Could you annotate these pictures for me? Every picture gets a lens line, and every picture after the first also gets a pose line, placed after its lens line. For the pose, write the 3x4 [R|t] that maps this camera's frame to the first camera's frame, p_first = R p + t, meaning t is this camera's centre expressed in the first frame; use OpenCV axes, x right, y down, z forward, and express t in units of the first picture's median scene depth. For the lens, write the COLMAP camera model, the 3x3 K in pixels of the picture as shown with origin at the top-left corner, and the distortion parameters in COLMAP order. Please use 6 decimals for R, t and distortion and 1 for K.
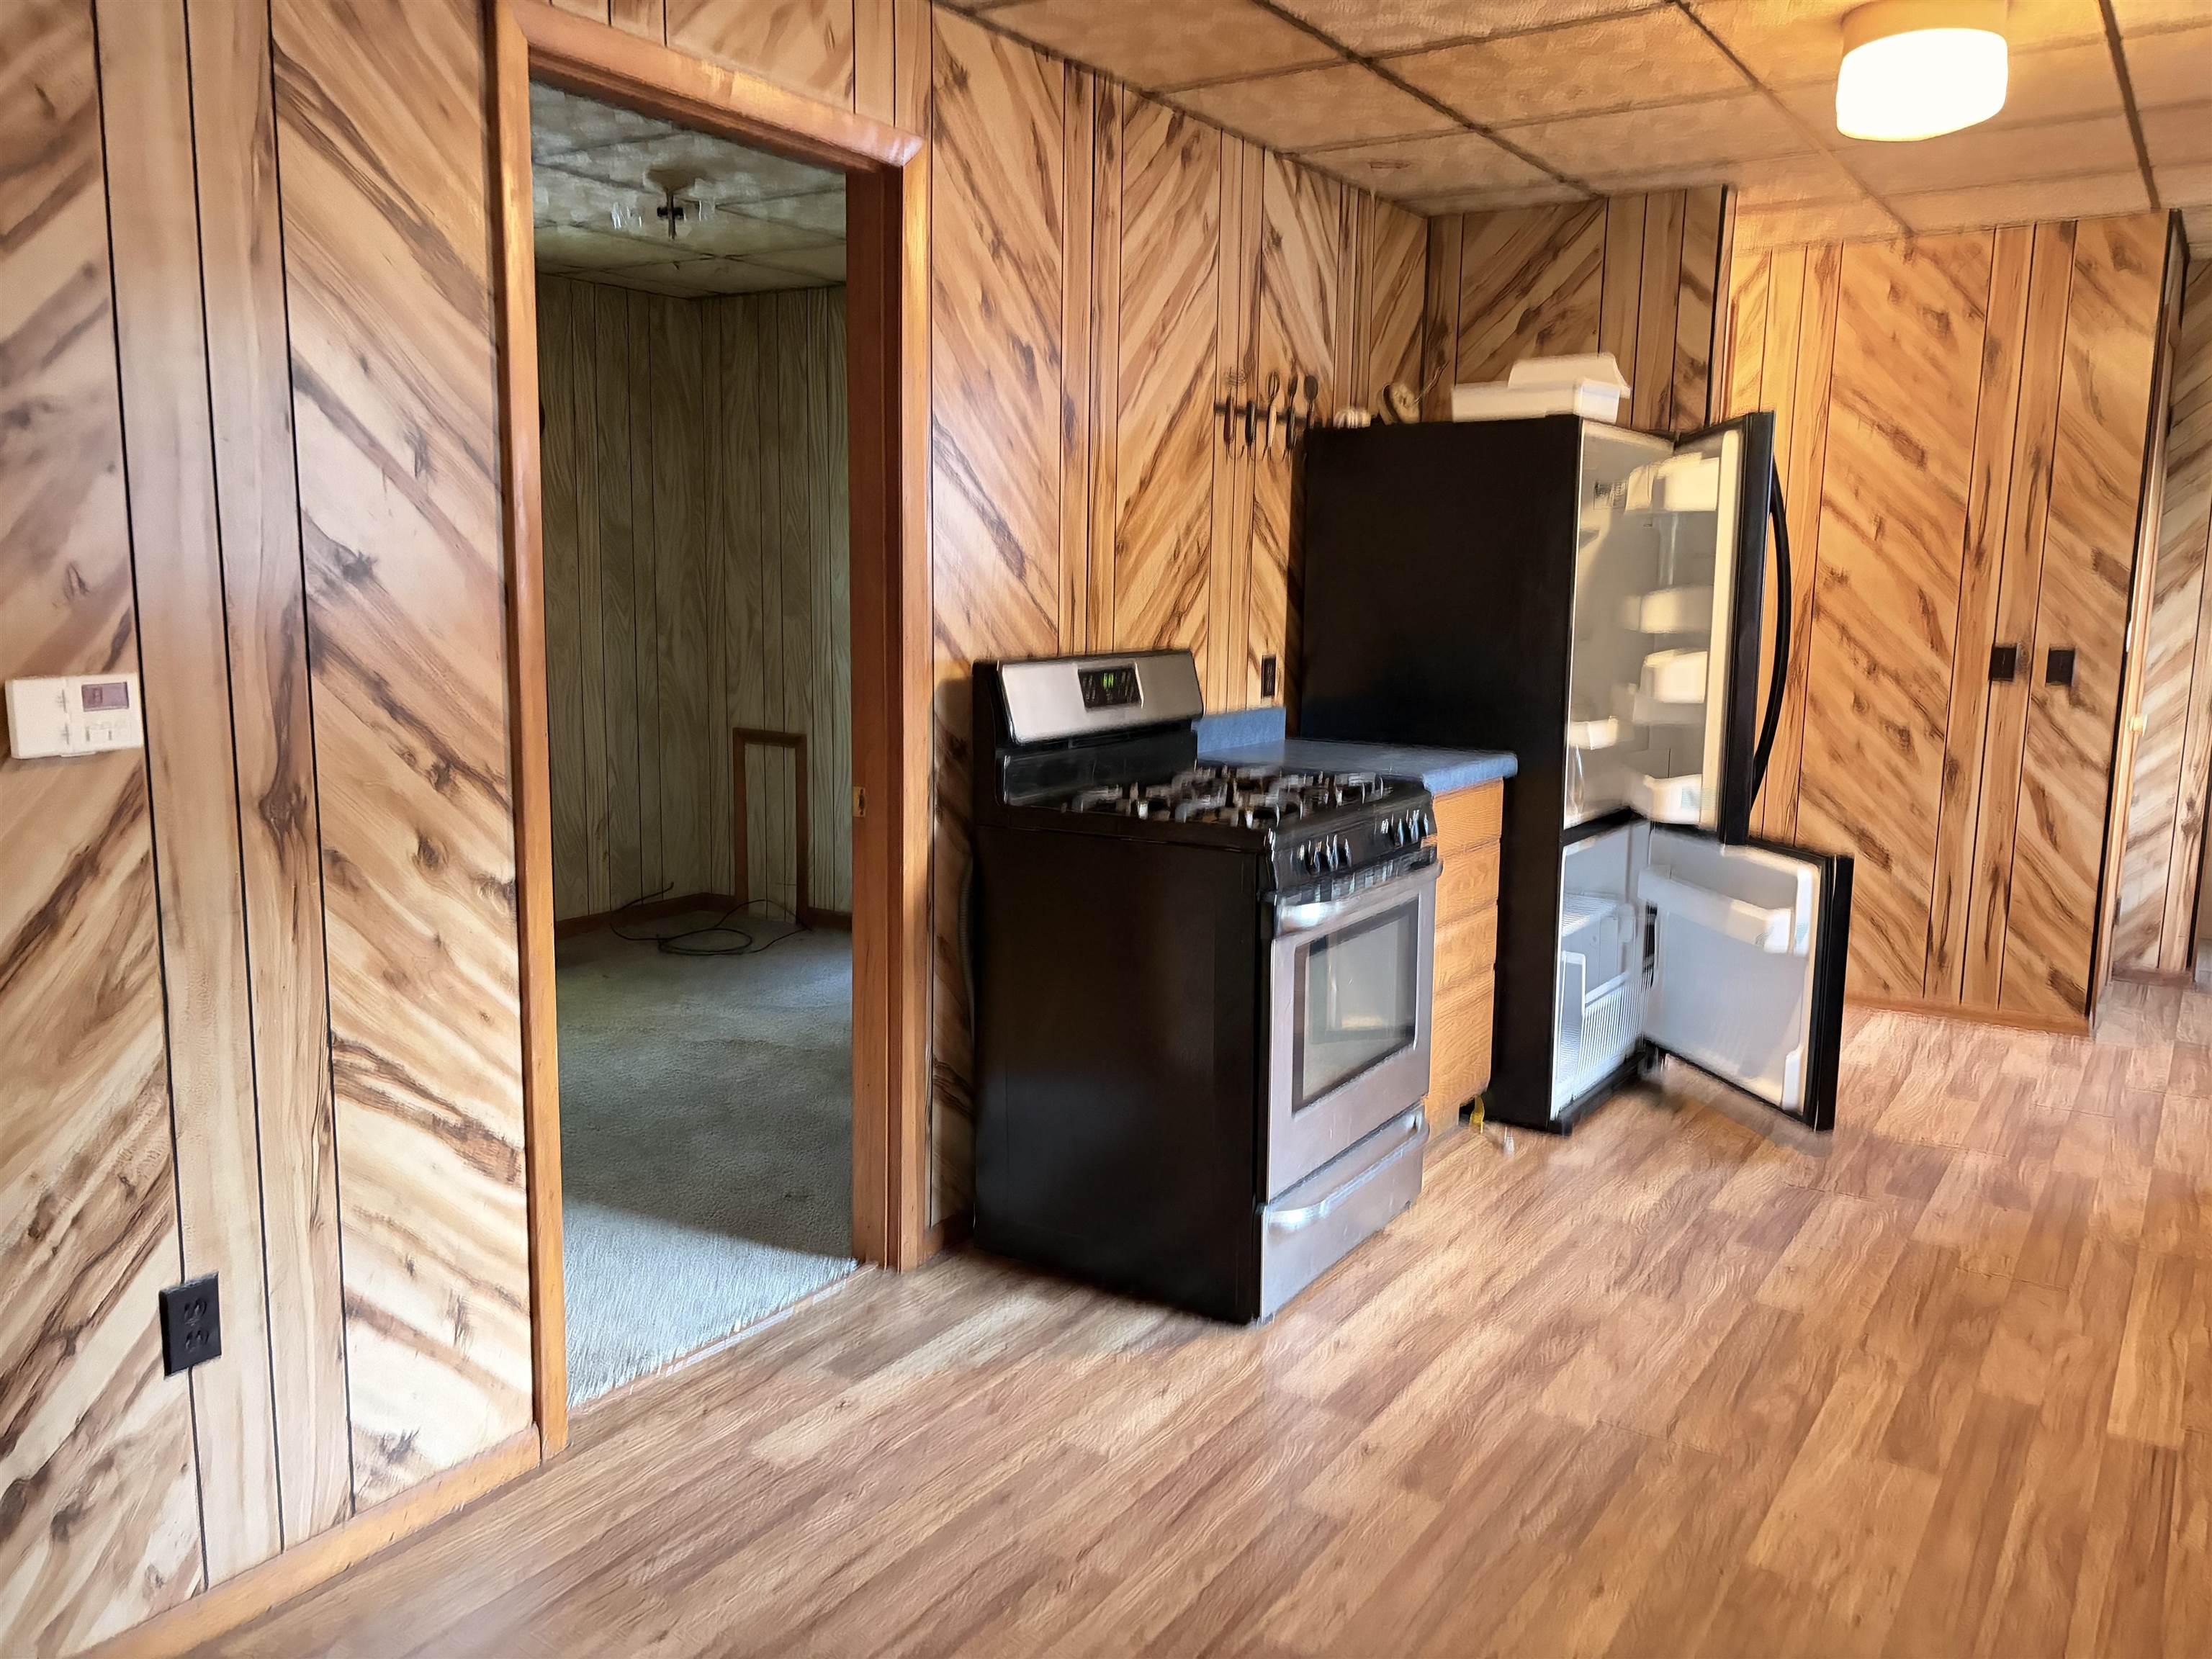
lens RADIAL K [[1660.1, 0, 1118.0], [0, 1660.1, 816.3], [0, 0, 1]] dist [0.050205, -0.050269]
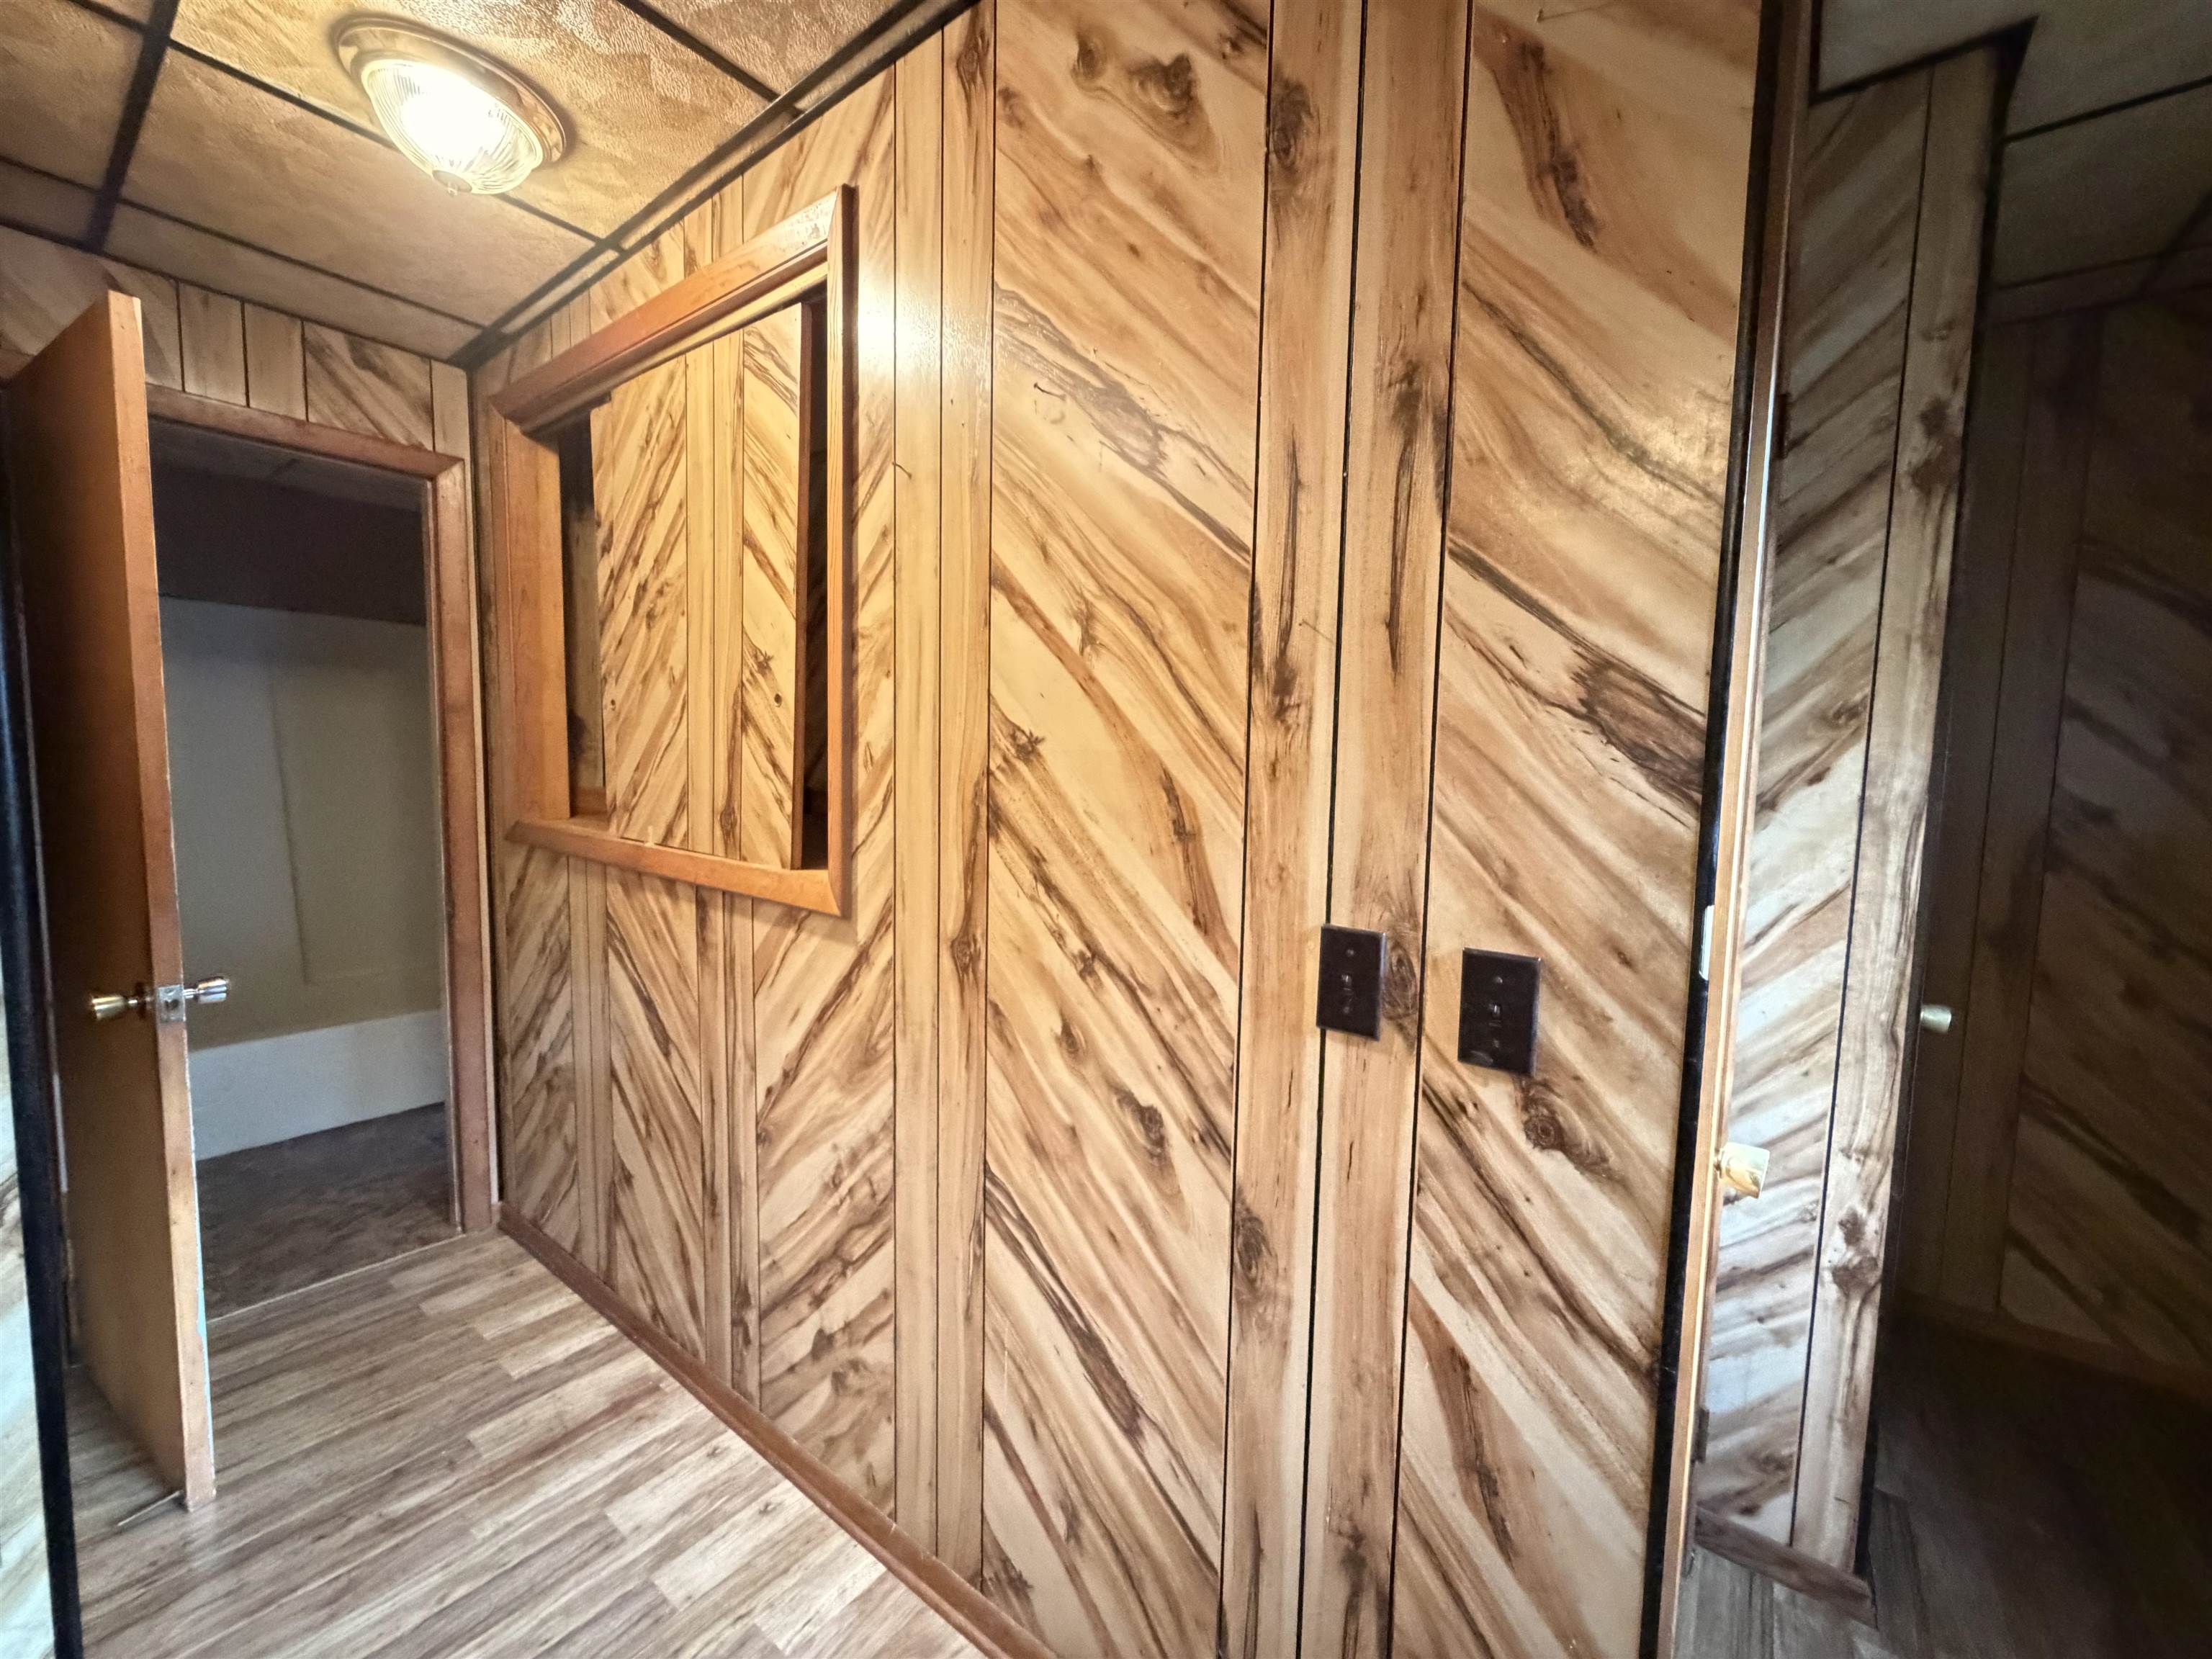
lens RADIAL K [[883.1, 0, 1100.8], [0, 883.1, 829.2], [0, 0, 1]] dist [0.000342, 0.000310]
pose [[0.998076, 0.013222, -0.060579, 0.569174], [-0.017860, 0.996896, -0.076671, -0.127194], [0.059377, 0.077606, 0.995214, 0.945048]]
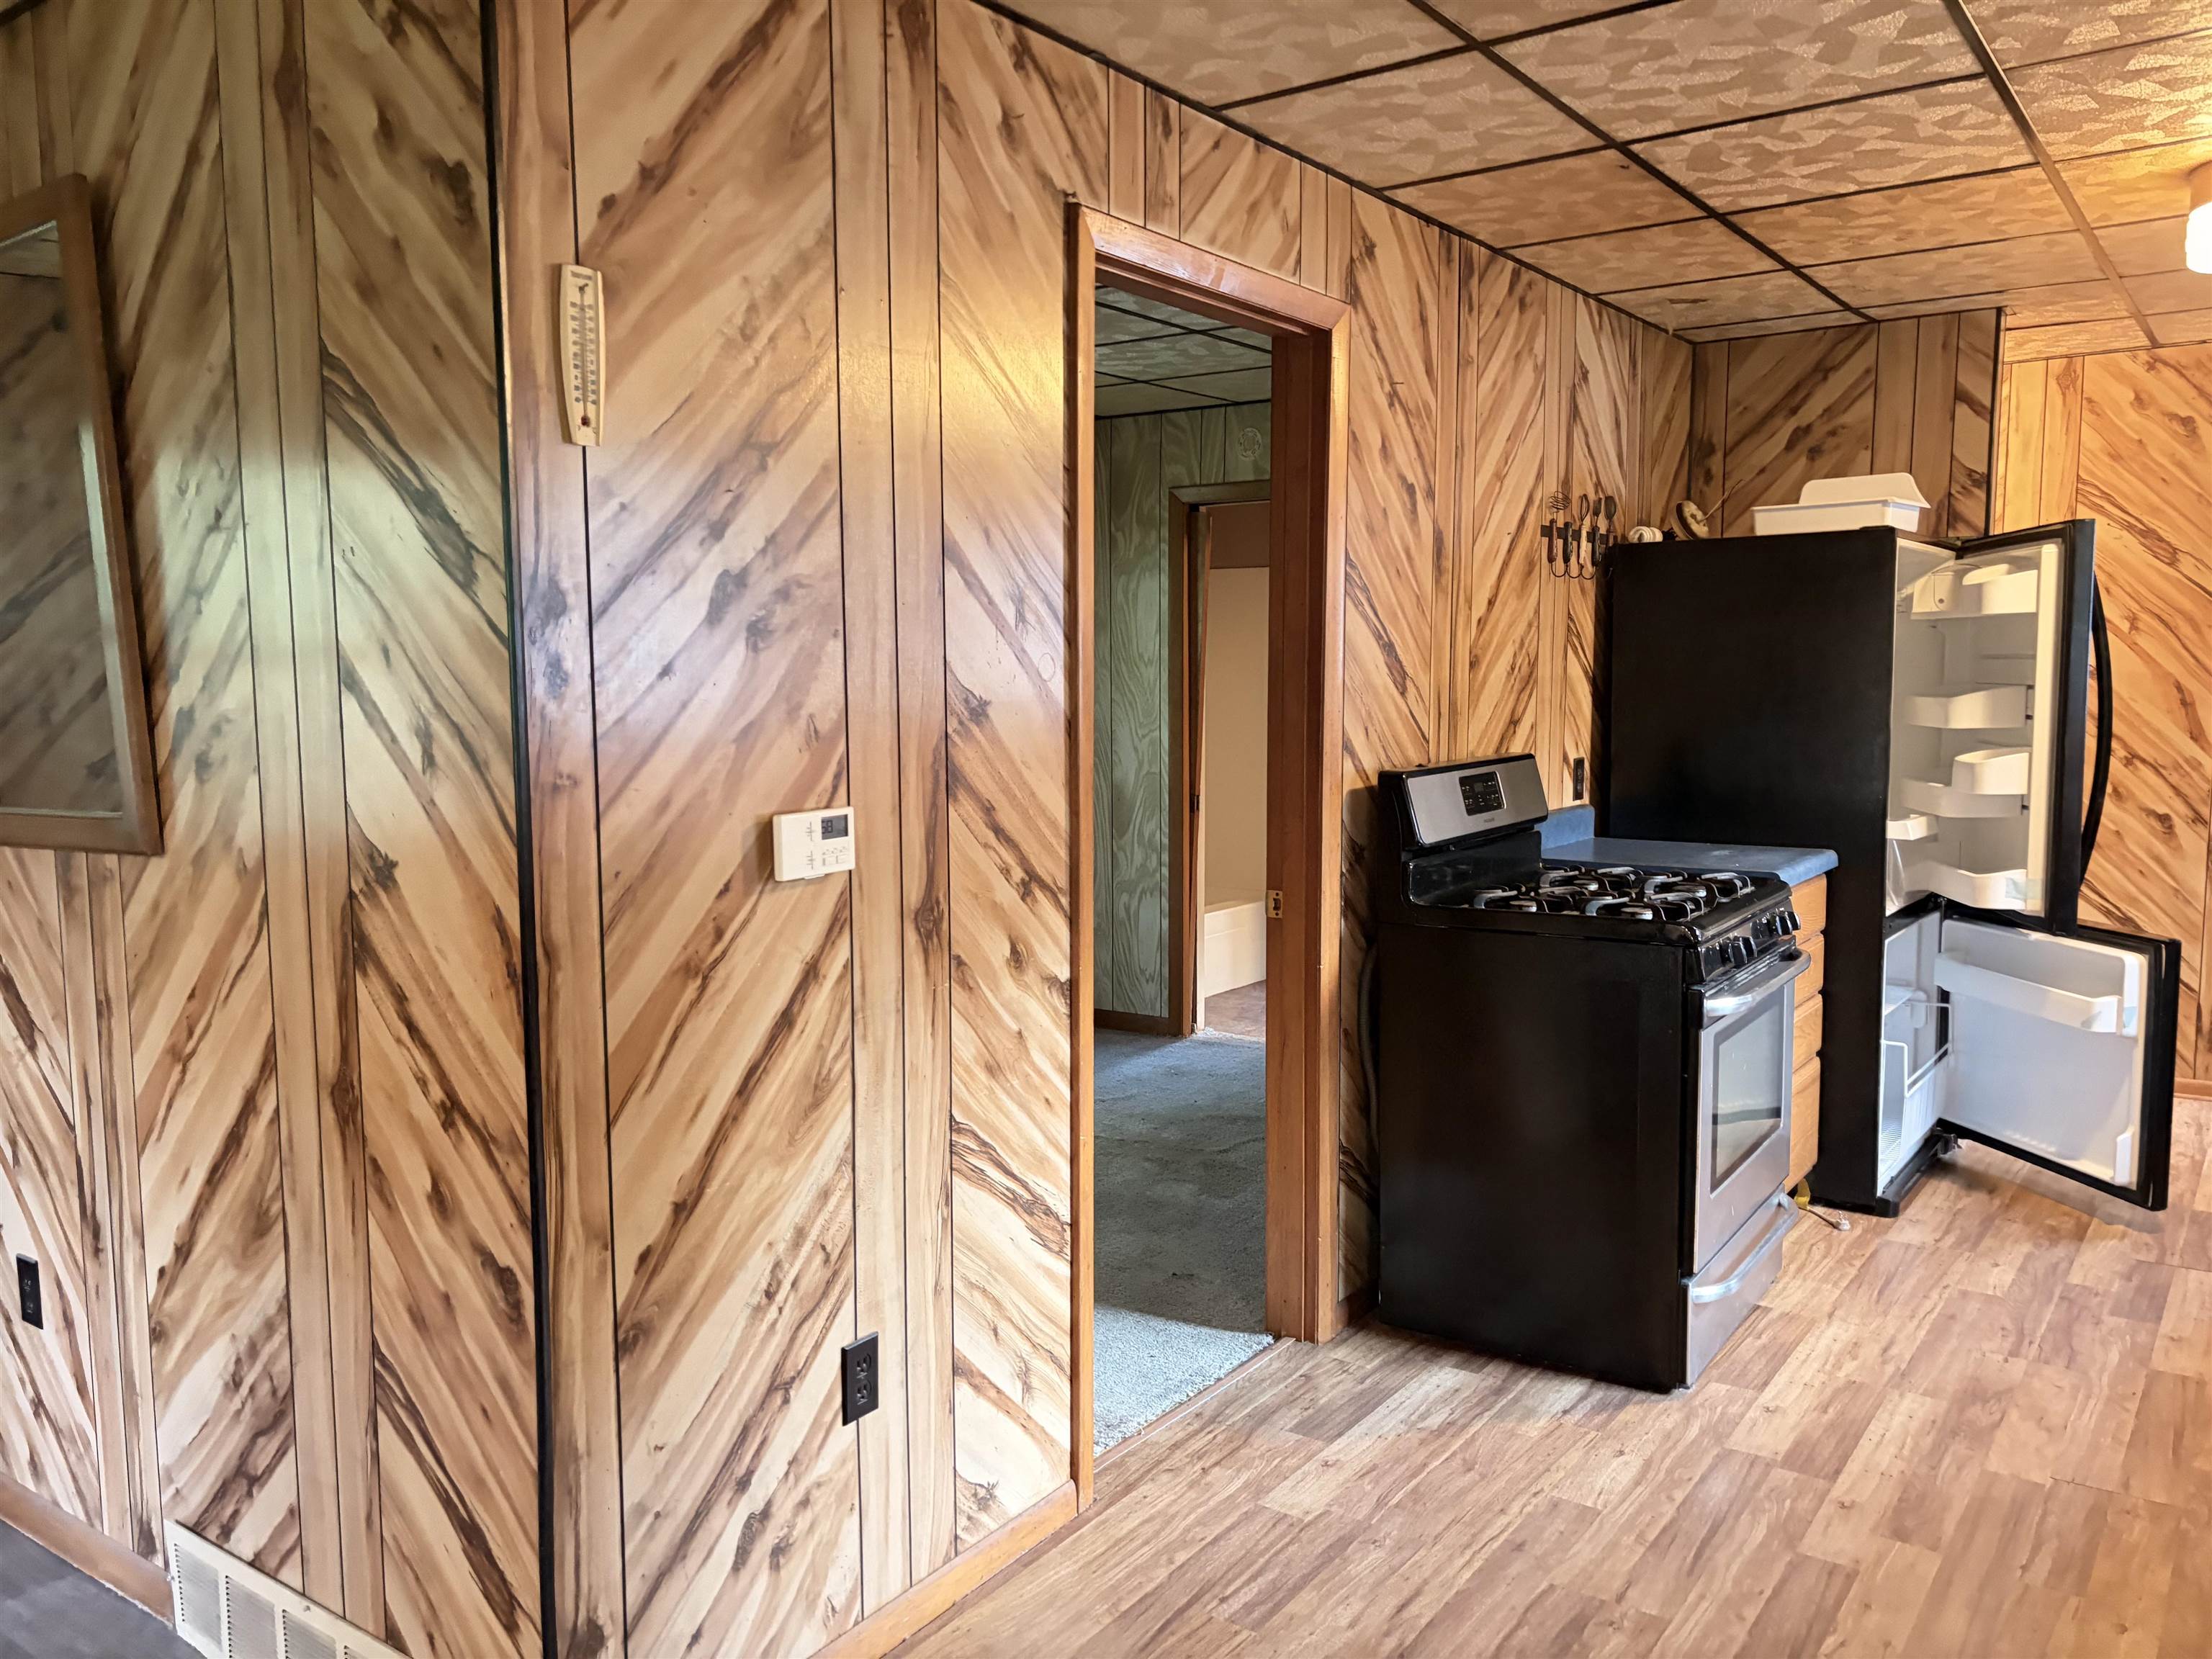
lens RADIAL K [[1660.1, 0, 1117.9], [0, 1660.1, 834.7], [0, 0, 1]] dist [0.050205, -0.050269]
pose [[0.999140, -0.017922, -0.037395, -0.164382], [0.016153, 0.998761, -0.047071, -0.003777], [0.038192, 0.046427, 0.998191, -0.066958]]
